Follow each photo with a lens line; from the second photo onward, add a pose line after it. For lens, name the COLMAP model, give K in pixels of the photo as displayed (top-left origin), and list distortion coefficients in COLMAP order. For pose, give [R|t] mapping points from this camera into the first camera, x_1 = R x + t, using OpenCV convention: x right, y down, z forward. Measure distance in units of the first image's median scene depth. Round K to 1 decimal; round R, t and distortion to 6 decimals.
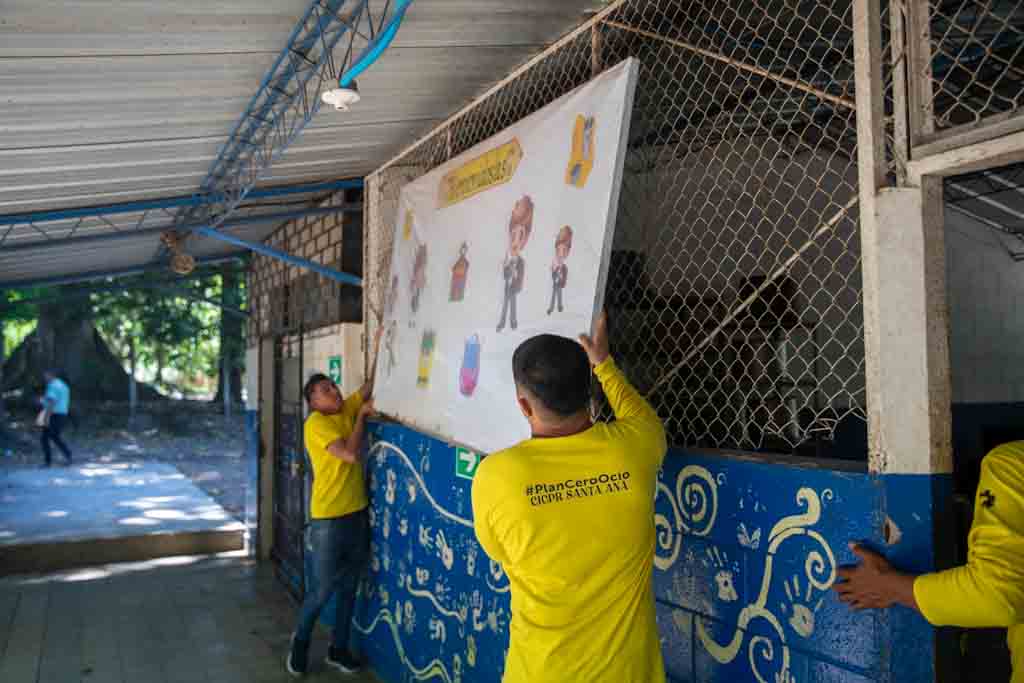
lens RADIAL K [[822.7, 0, 512.0], [0, 822.7, 341.5], [0, 0, 1]] dist [-0.033769, -0.005541]
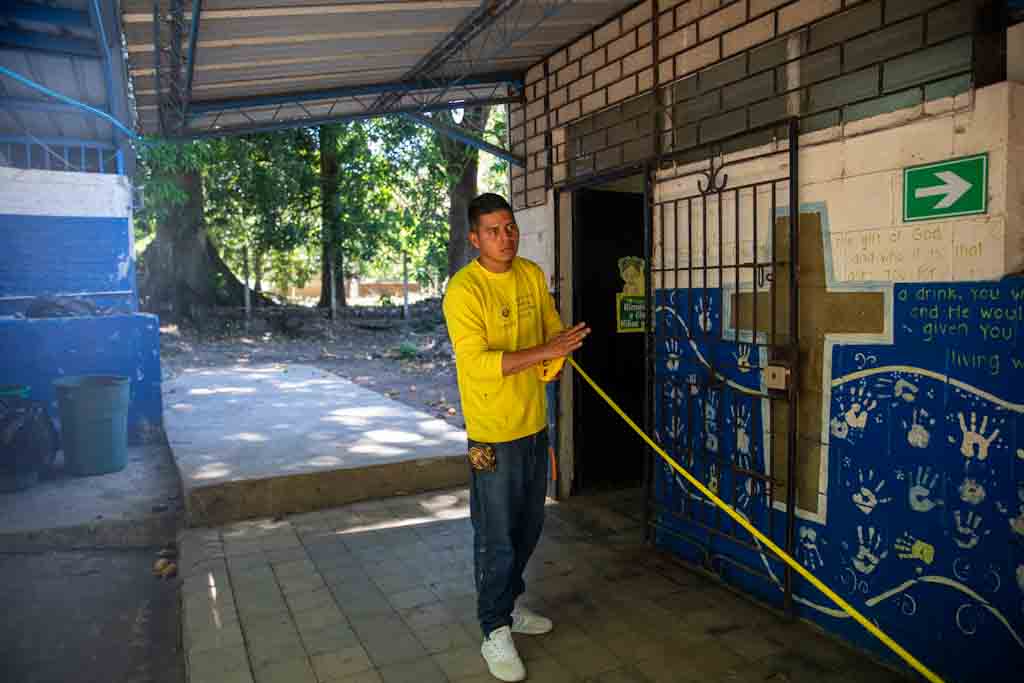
lens RADIAL K [[706.3, 0, 512.0], [0, 706.3, 341.5], [0, 0, 1]] dist [-0.100182, 0.081327]
pose [[0.999526, -0.004231, -0.030480, -0.562386], [0.007743, 0.993217, 0.116022, 0.095254], [0.029782, -0.116203, 0.992779, 0.639876]]
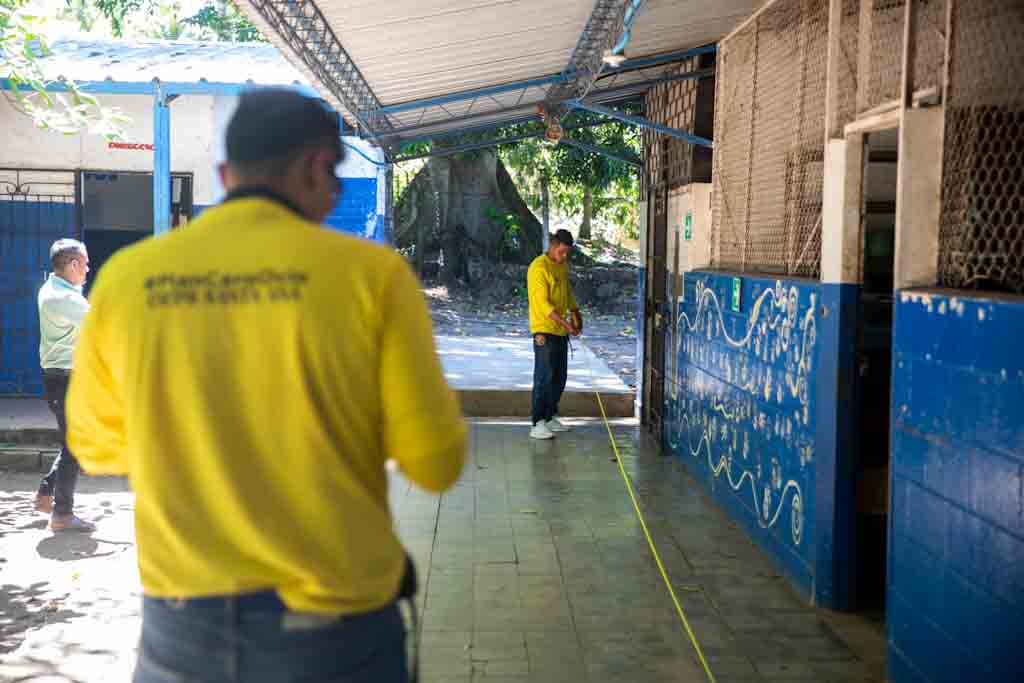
lens RADIAL K [[1509.4, 0, 512.0], [0, 1509.4, 341.5], [0, 0, 1]] dist [-0.006293, -0.007289]
pose [[0.892230, 0.049936, -0.448811, 0.664101], [0.000702, 0.993713, 0.111959, -0.051641], [0.451580, -0.100208, 0.886586, -1.223280]]
